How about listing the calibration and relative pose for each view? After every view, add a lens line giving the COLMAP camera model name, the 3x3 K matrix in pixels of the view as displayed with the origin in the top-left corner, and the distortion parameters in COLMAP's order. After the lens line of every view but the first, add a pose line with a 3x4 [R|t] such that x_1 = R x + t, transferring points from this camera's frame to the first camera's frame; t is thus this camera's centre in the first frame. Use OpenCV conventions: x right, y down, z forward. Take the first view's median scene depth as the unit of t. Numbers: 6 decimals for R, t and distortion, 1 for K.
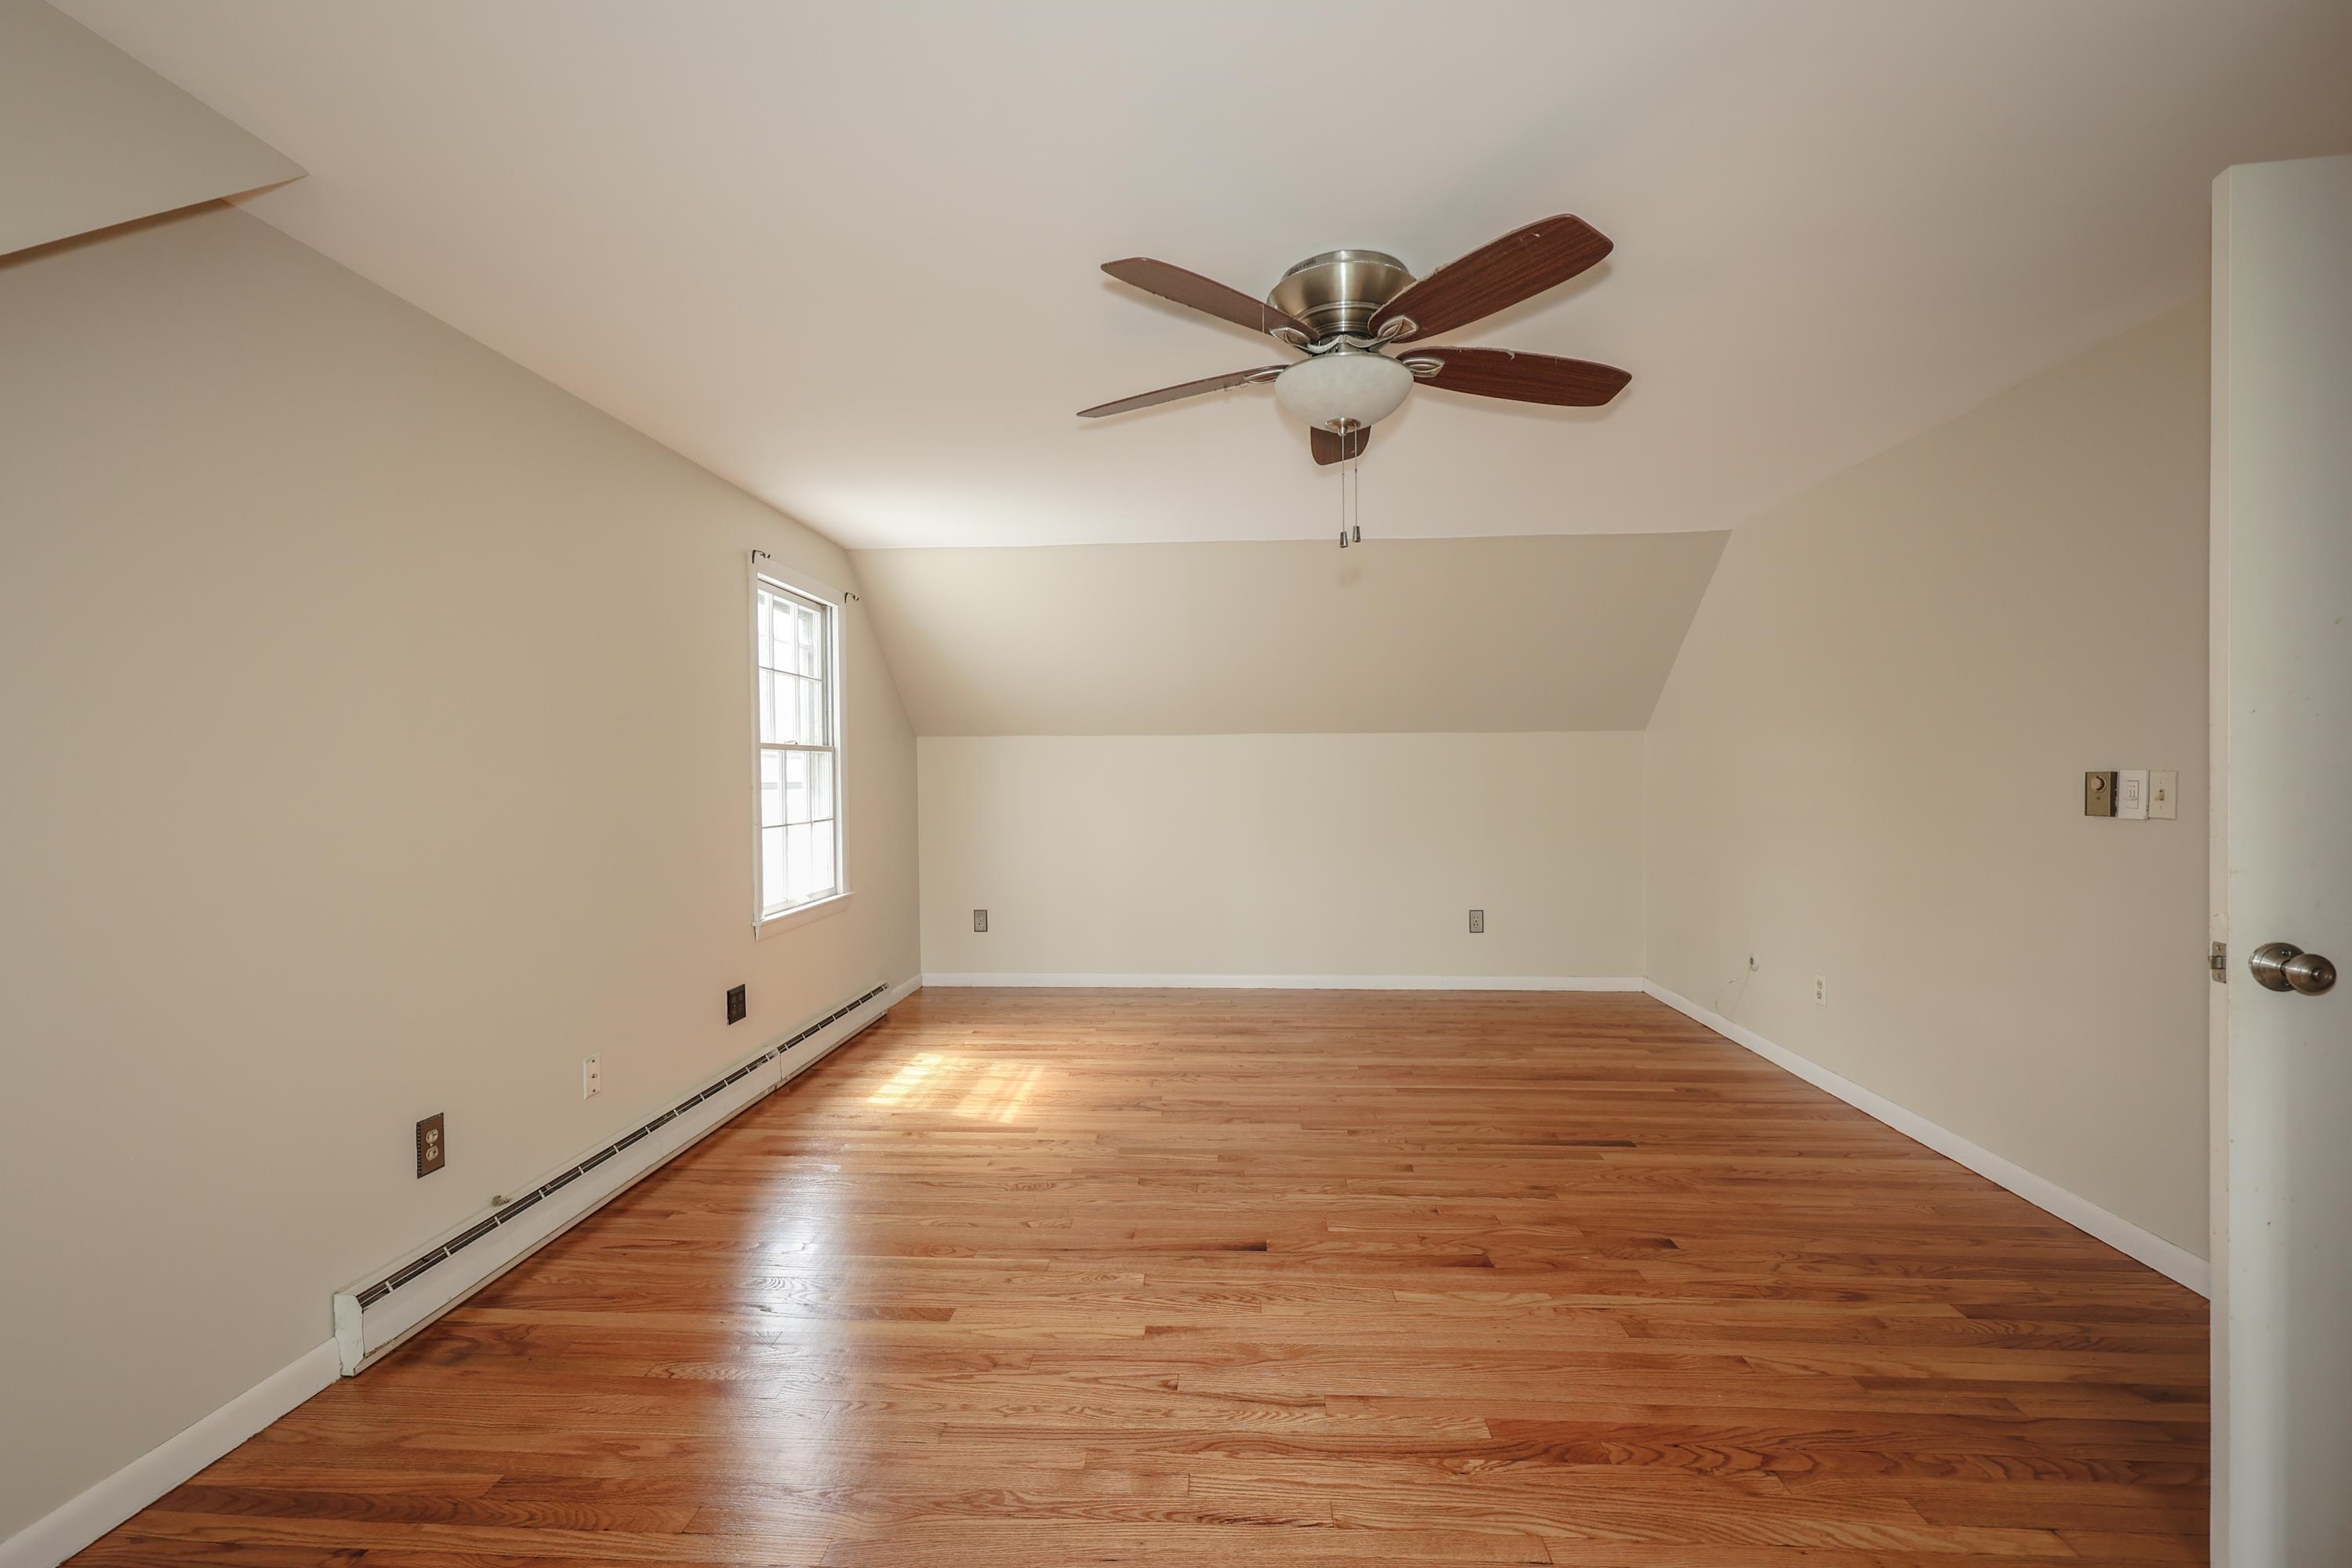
lens RADIAL K [[987.2, 0, 1176.6], [0, 987.2, 788.3], [0, 0, 1]] dist [0.001672, 0.000214]
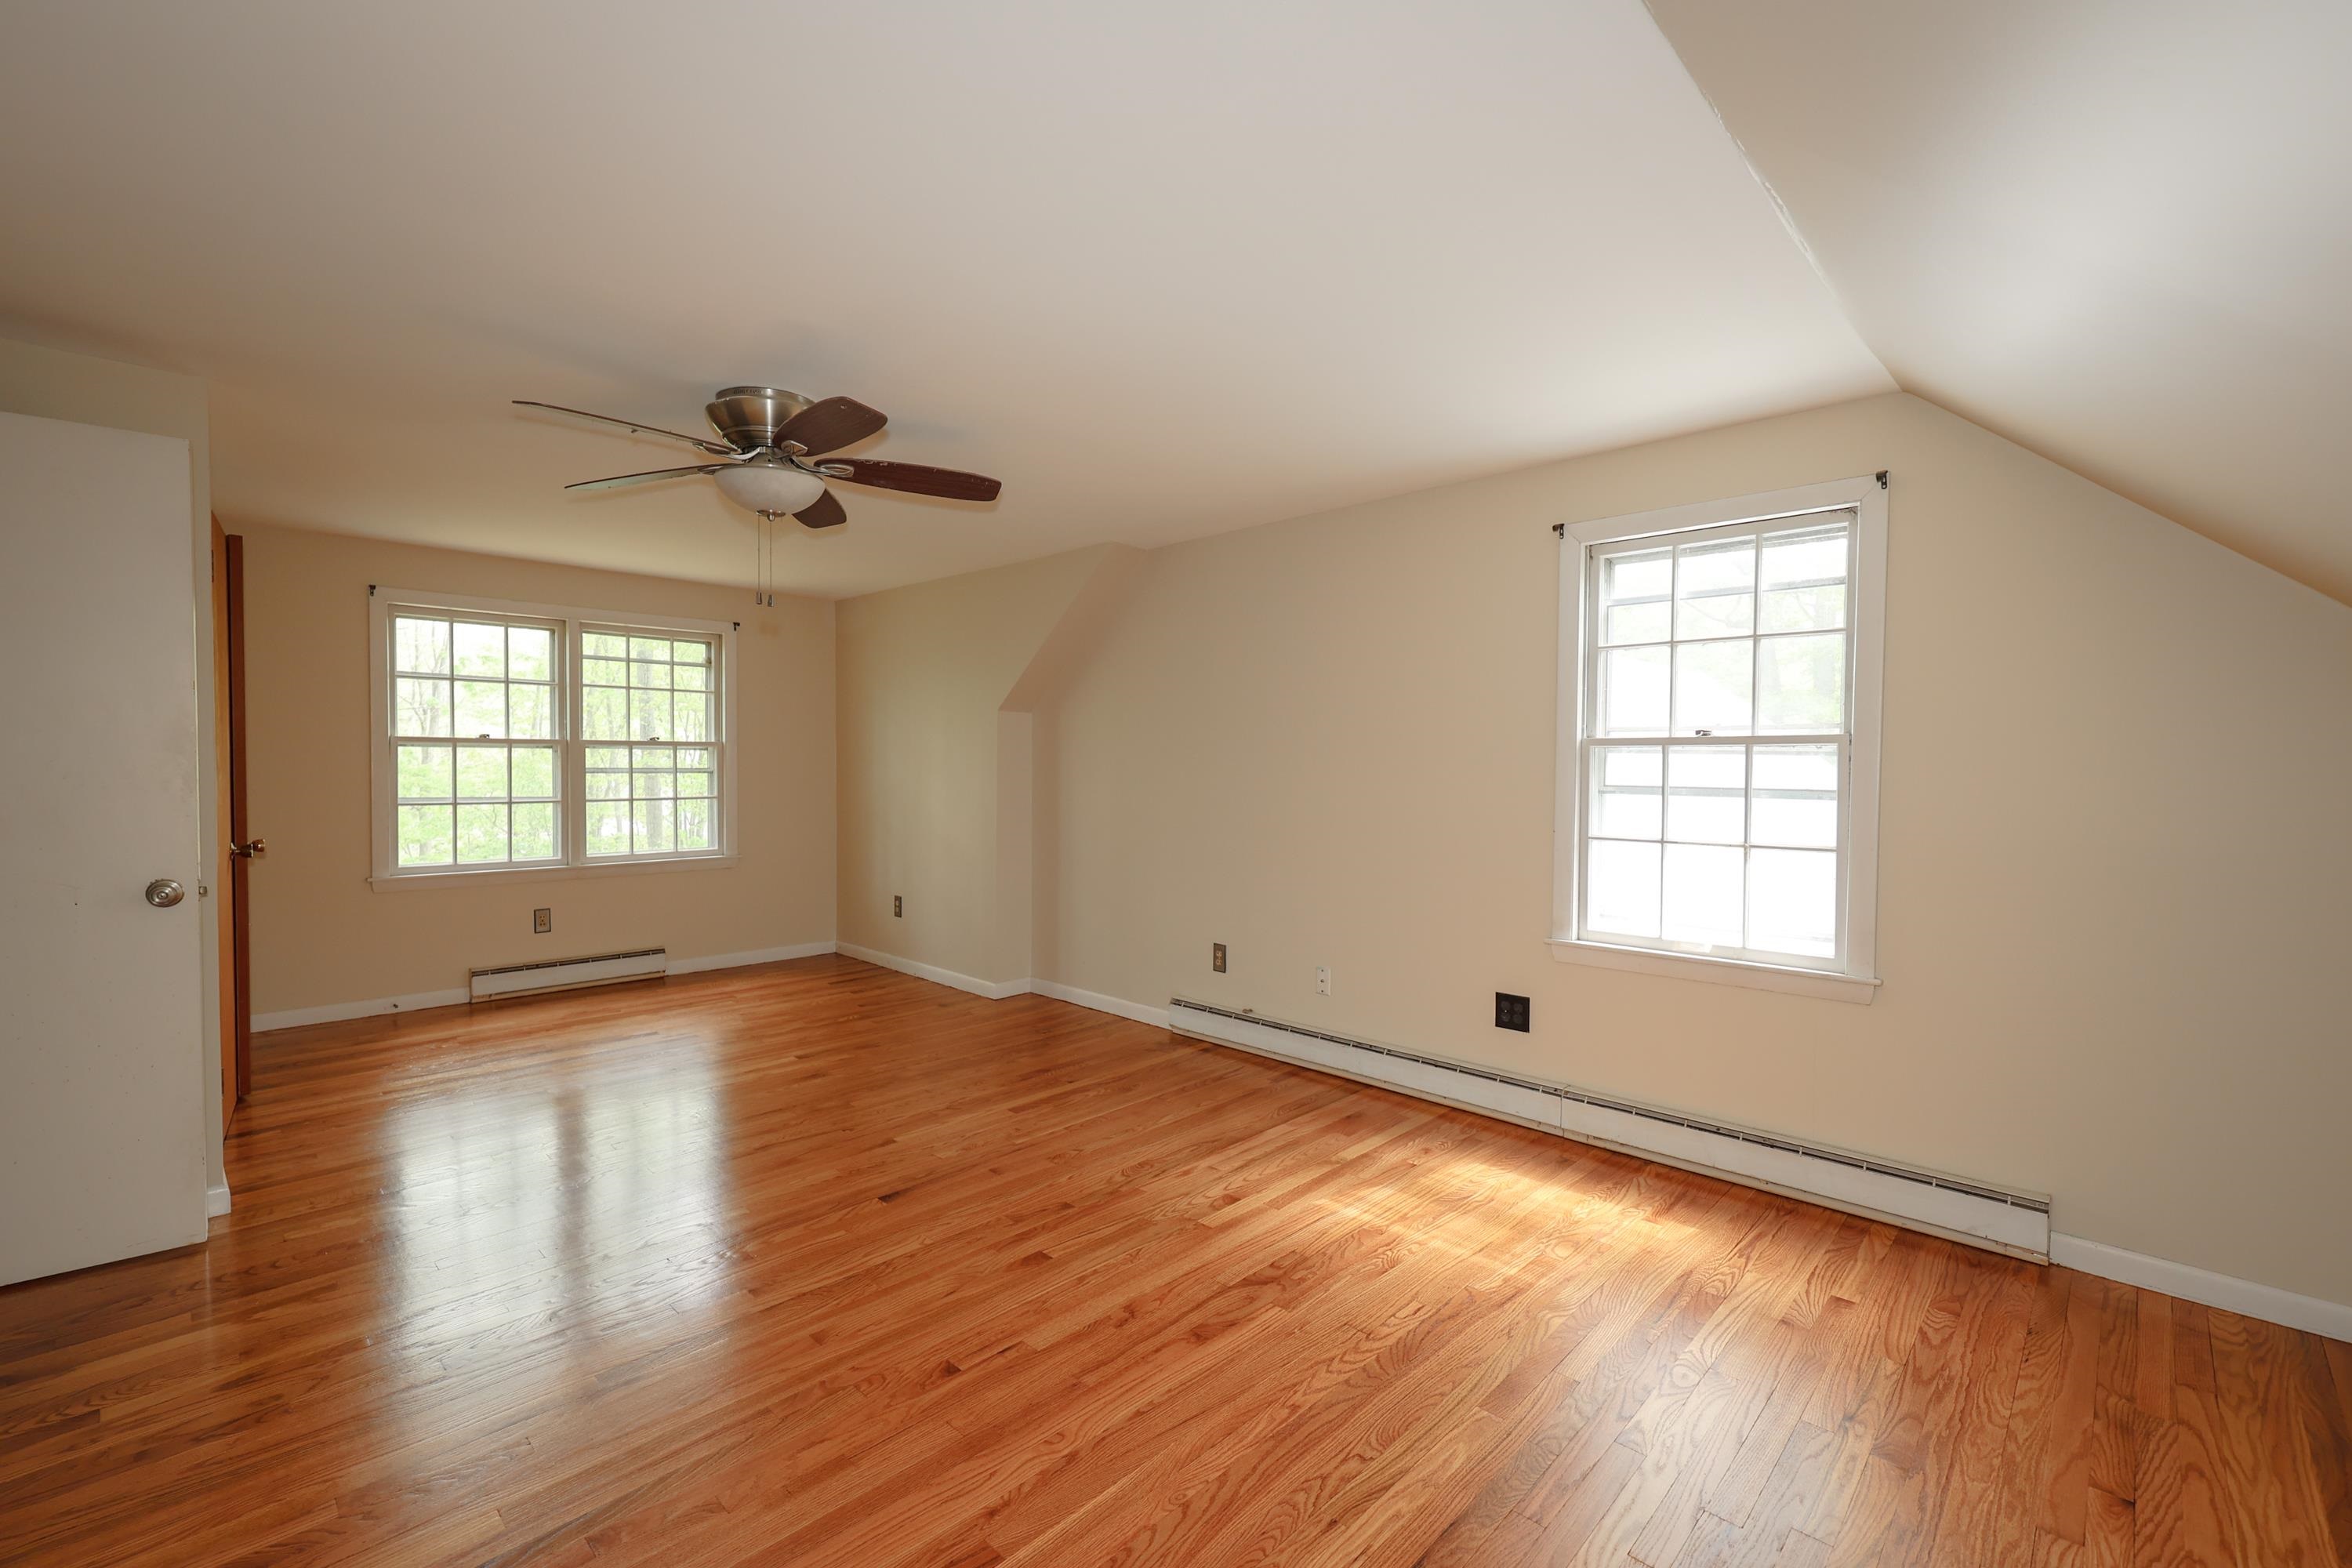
lens RADIAL K [[987.2, 0, 1176.6], [0, 987.2, 788.3], [0, 0, 1]] dist [0.001672, 0.000214]
pose [[-0.642561, 0.027234, -0.765750, 0.582525], [-0.010389, 0.998967, 0.044246, -0.047474], [0.766164, 0.036386, -0.641614, 1.577854]]
